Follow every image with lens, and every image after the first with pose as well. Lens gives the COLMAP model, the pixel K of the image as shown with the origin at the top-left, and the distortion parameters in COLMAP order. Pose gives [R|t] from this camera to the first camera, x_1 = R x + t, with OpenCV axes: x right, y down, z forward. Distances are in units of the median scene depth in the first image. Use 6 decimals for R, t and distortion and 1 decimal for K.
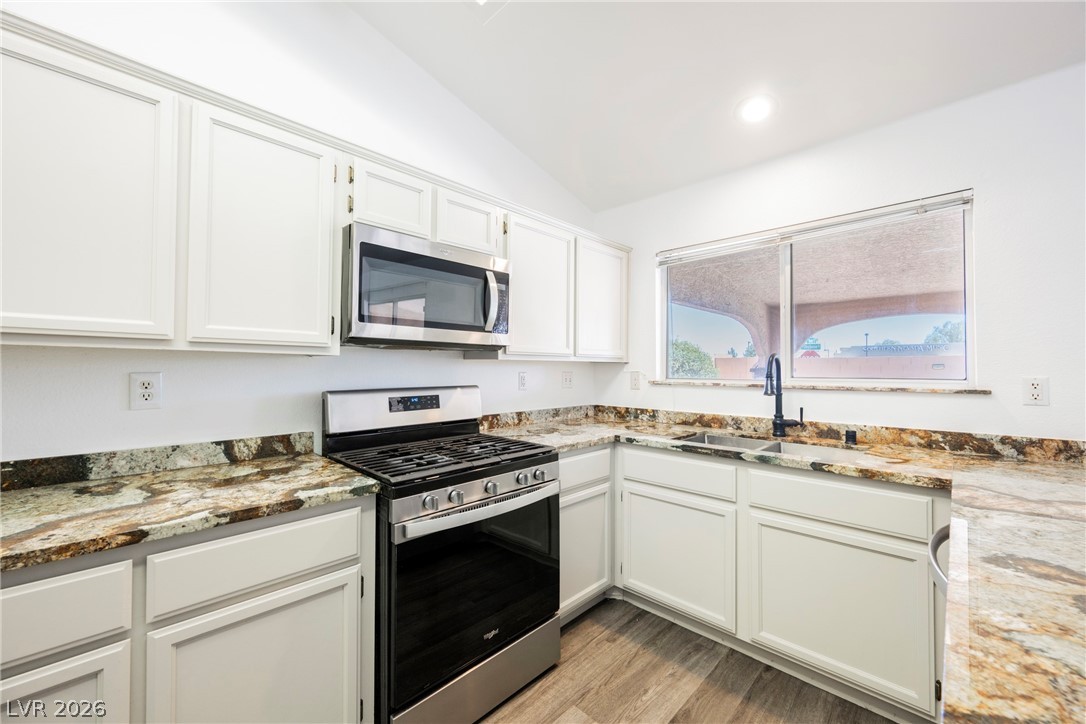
lens RADIAL K [[424.3, 0, 544.1], [0, 424.3, 362.1], [0, 0, 1]] dist [-0.000702, -0.000067]
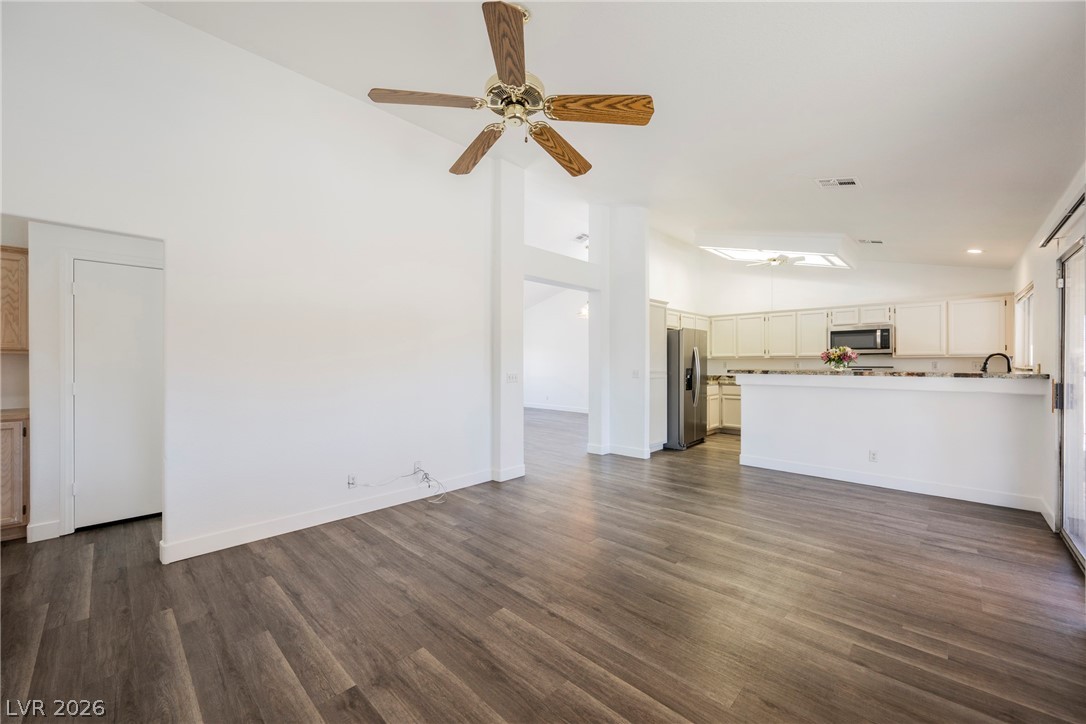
lens RADIAL K [[424.3, 0, 549.4], [0, 424.3, 362.6], [0, 0, 1]] dist [-0.000702, -0.000067]
pose [[0.006012, -0.002063, -0.999980, 3.284306], [0.020306, 0.999792, -0.001941, -0.016645], [0.999776, -0.020294, 0.006053, -1.593682]]
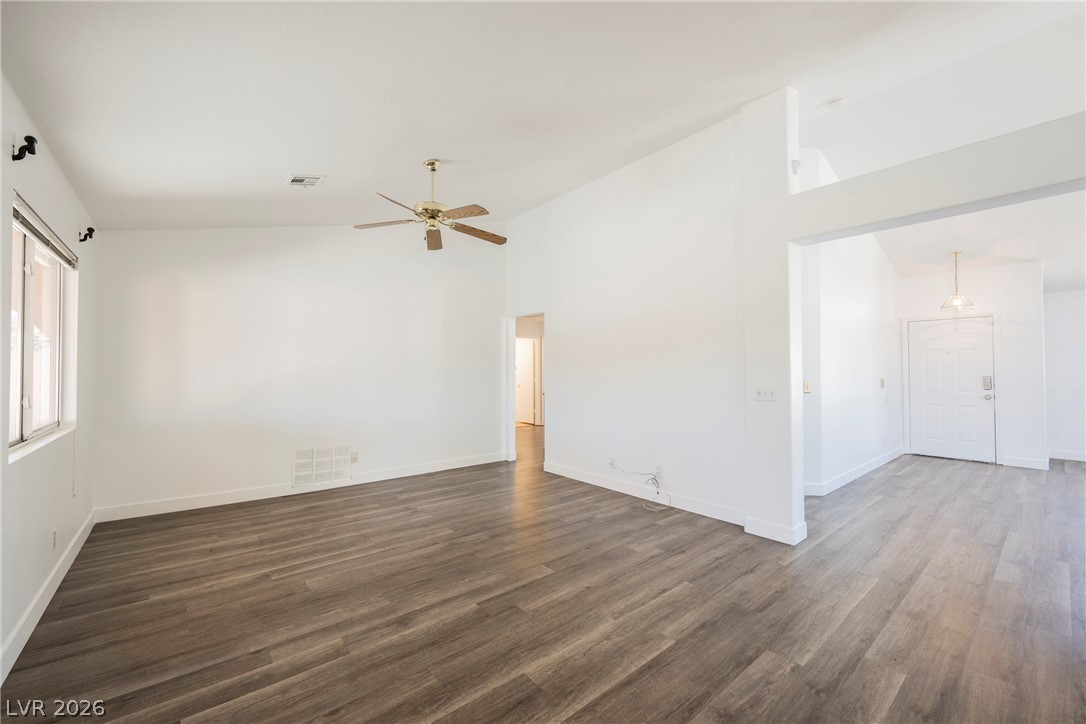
lens RADIAL K [[424.3, 0, 536.3], [0, 424.3, 361.9], [0, 0, 1]] dist [-0.000702, -0.000067]
pose [[-0.993300, -0.000119, 0.115562, 1.427760], [-0.005106, 0.999068, -0.042861, 0.008847], [-0.115449, -0.043164, -0.992375, 0.180751]]
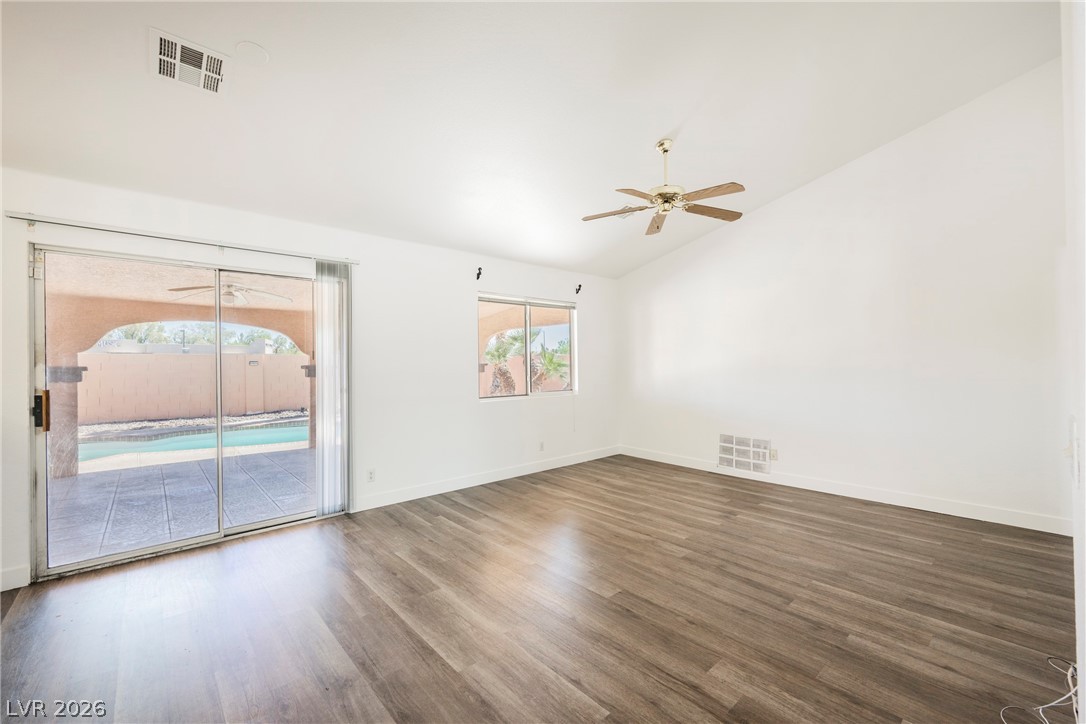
lens RADIAL K [[447.4, 0, 556.4], [0, 447.4, 350.1], [0, 0, 1]] dist [-0.000364, -0.000446]
pose [[0.055586, 0.030621, 0.997984, 0.136484], [-0.008351, 0.999509, -0.030202, -0.012449], [-0.998419, -0.006655, 0.055815, -1.307098]]
